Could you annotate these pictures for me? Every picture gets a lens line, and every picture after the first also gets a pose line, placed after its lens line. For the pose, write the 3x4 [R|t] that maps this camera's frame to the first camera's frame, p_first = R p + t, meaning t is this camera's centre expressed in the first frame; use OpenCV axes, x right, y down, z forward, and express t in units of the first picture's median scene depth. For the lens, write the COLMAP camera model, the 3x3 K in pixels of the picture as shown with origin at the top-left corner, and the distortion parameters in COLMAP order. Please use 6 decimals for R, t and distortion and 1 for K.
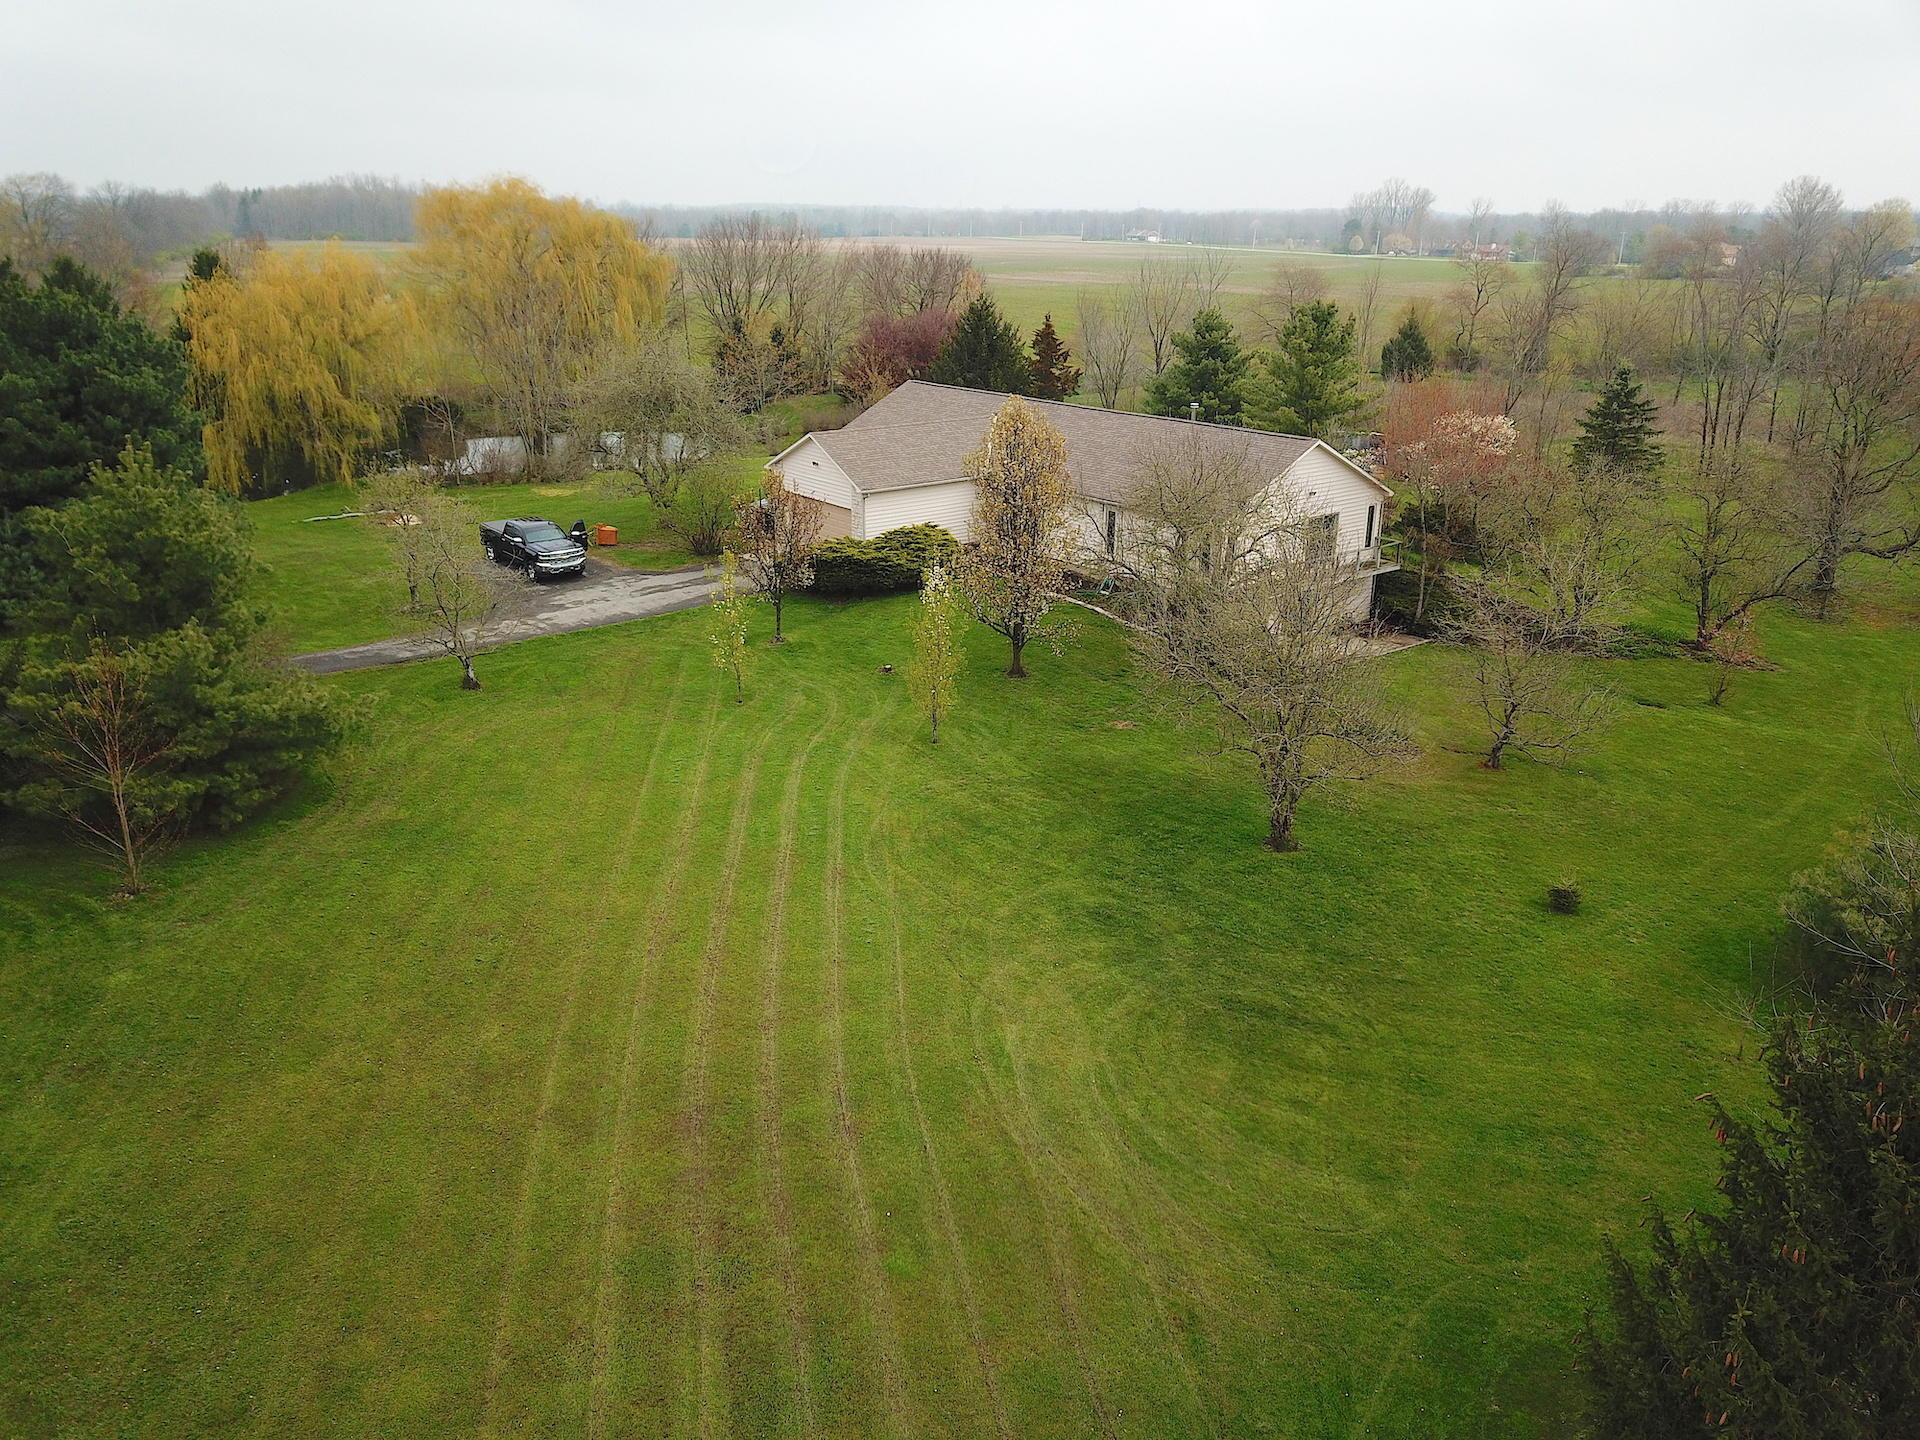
lens RADIAL K [[1457.8, 0, 953.0], [0, 1457.8, 717.0], [0, 0, 1]] dist [0.019252, -0.013088]
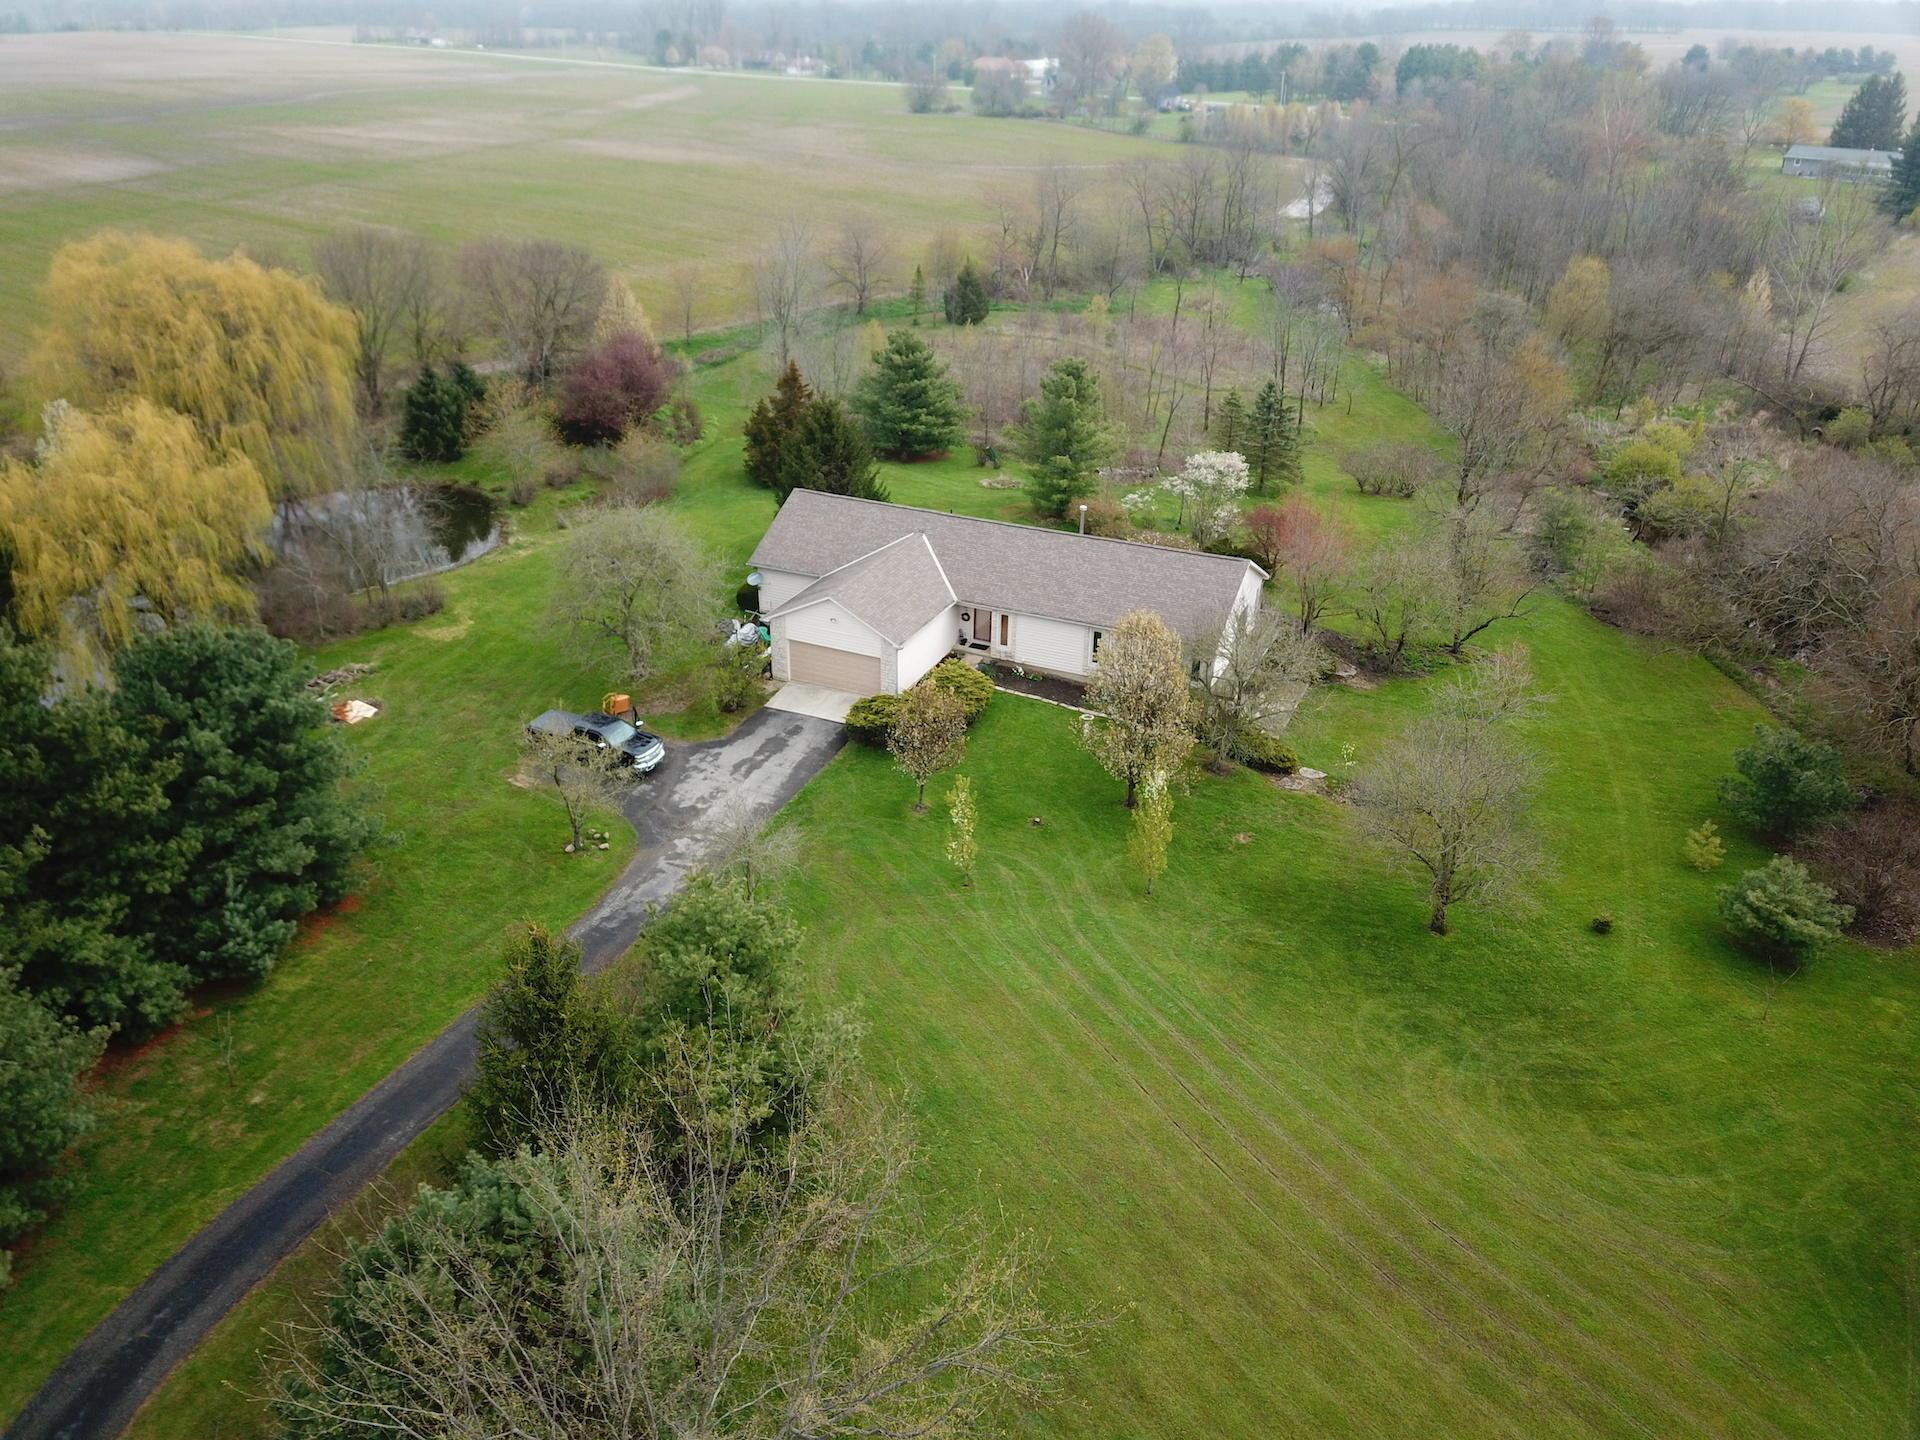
lens RADIAL K [[1457.8, 0, 953.0], [0, 1457.8, 717.0], [0, 0, 1]] dist [0.019252, -0.013088]
pose [[0.892445, -0.197561, 0.405601, -0.778447], [0.141721, 0.976278, 0.163699, -0.437406], [-0.428320, -0.088610, 0.899272, -0.097249]]
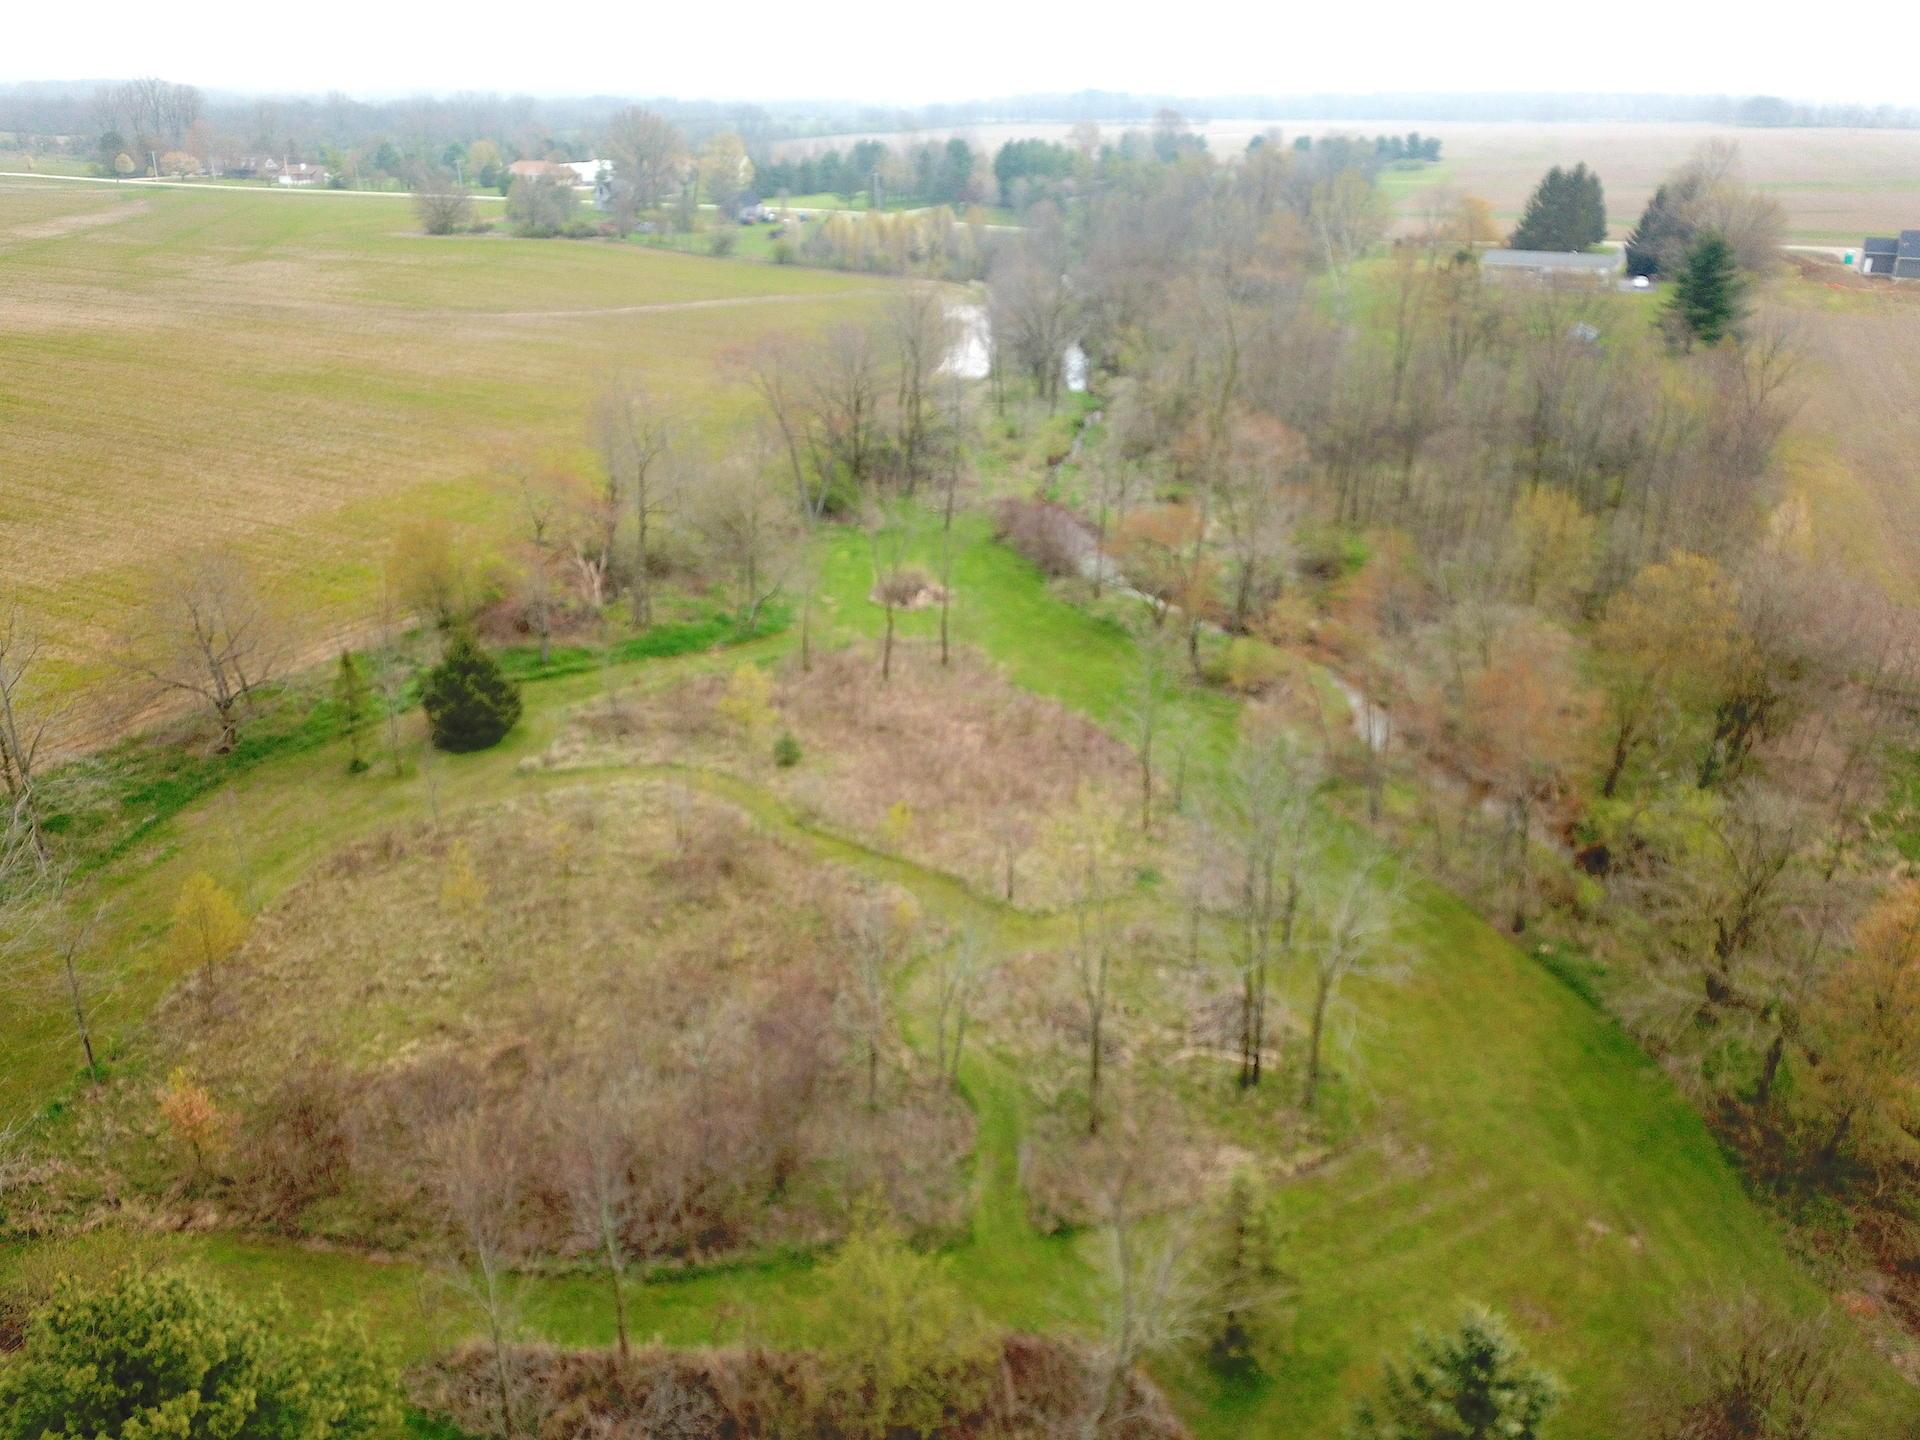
lens RADIAL K [[1454.6, 0, 960.0], [0, 1454.6, 720.0], [0, 0, 1]] dist [0.024161, -0.004321]
pose [[0.729409, -0.274761, 0.626474, 0.387470], [0.224803, 0.961207, 0.159829, -1.033204], [-0.646085, 0.024253, 0.762880, 1.751315]]
